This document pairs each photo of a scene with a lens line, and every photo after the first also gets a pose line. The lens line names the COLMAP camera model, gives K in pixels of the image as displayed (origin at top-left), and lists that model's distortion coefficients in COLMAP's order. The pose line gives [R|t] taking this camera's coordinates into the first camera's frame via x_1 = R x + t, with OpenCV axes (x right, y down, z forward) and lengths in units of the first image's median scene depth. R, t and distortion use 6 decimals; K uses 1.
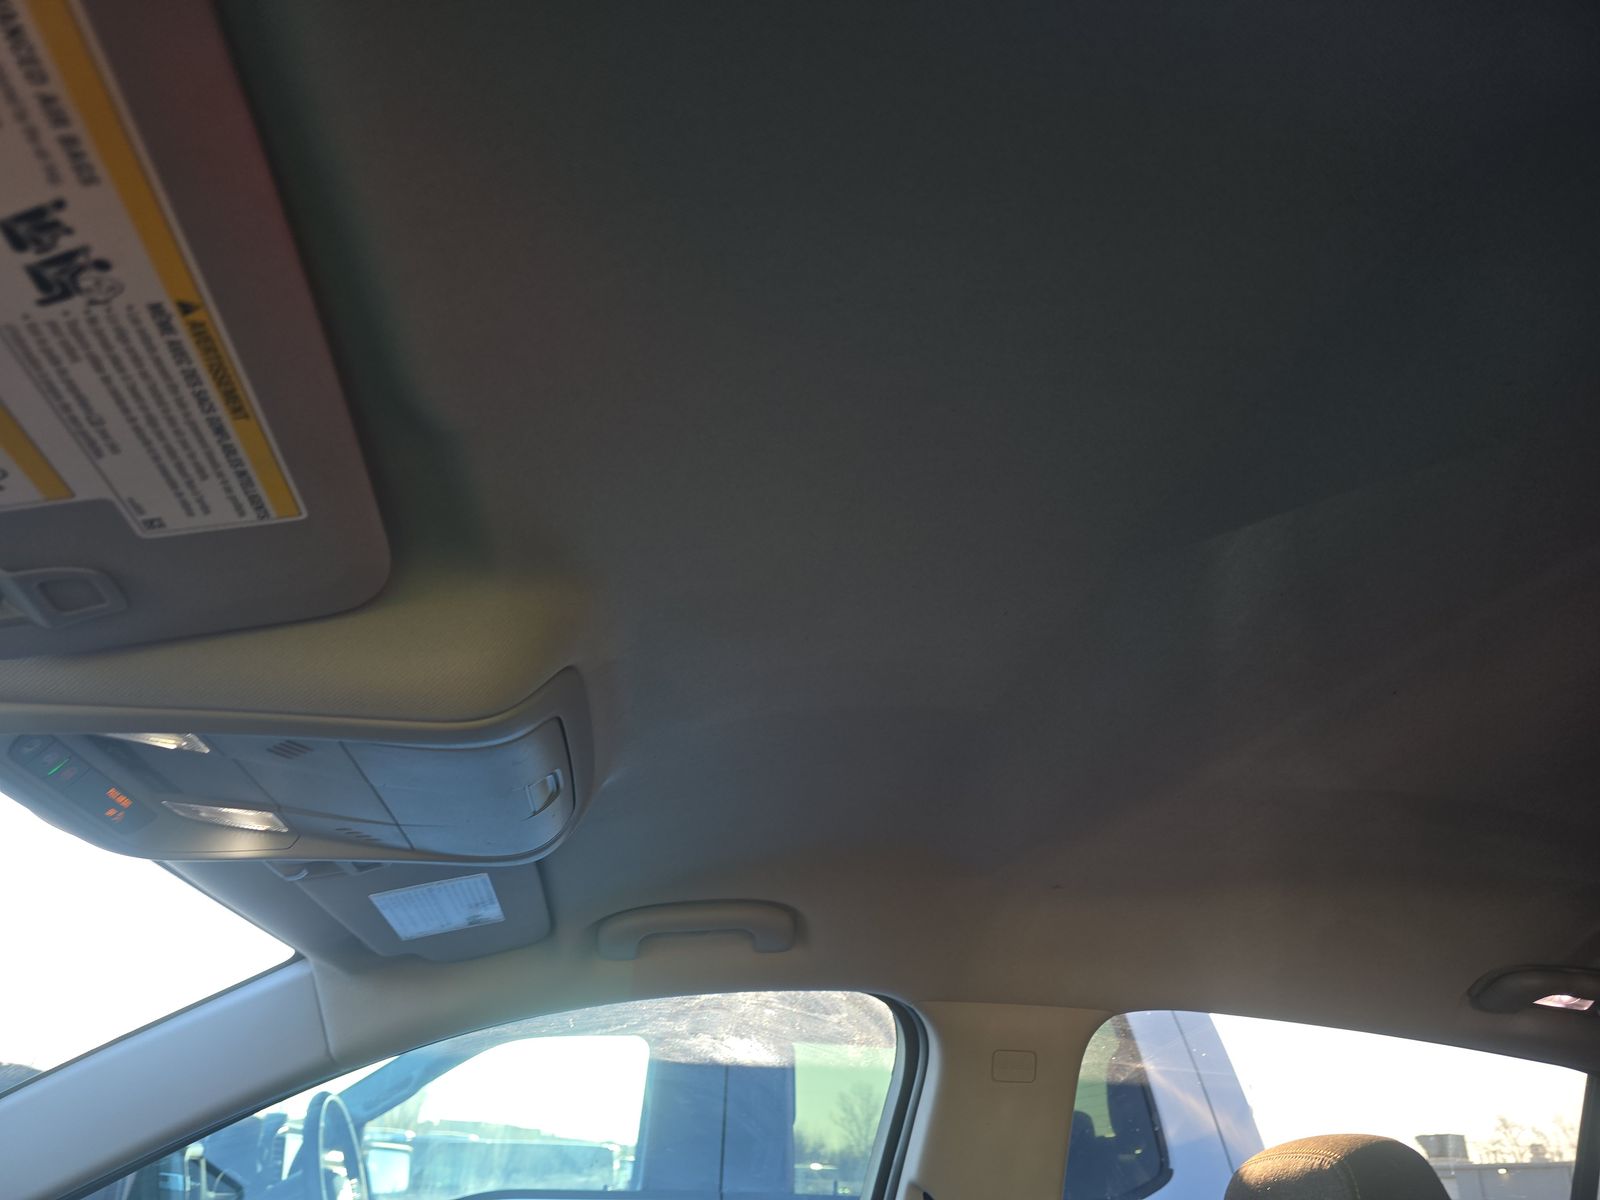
lens RADIAL K [[1080.5, 0, 800.3], [0, 1080.5, 602.9], [0, 0, 1]] dist [0.044659, -0.054549]
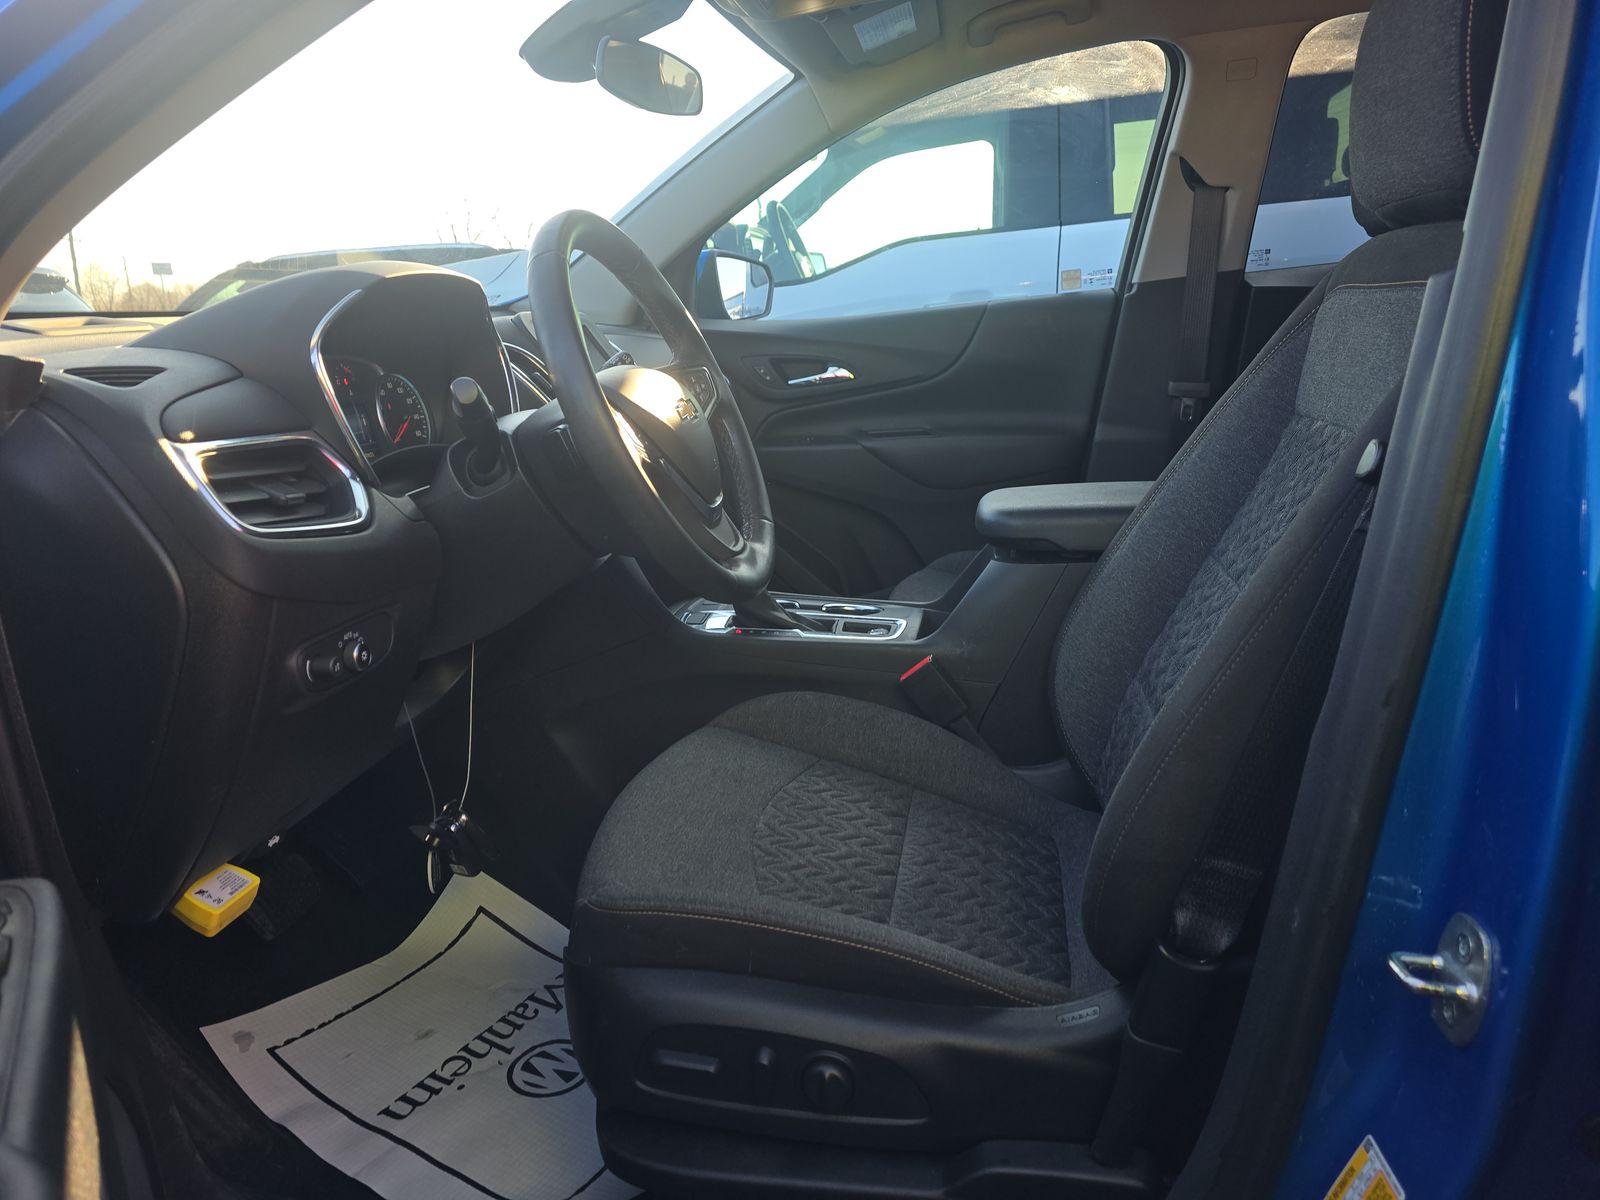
lens RADIAL K [[1080.5, 0, 803.6], [0, 1080.5, 606.5], [0, 0, 1]] dist [0.044659, -0.054549]
pose [[0.954937, -0.034803, -0.294760, 0.026728], [0.227841, 0.722417, 0.652842, -0.177592], [0.190219, -0.690582, 0.697792, -0.713609]]
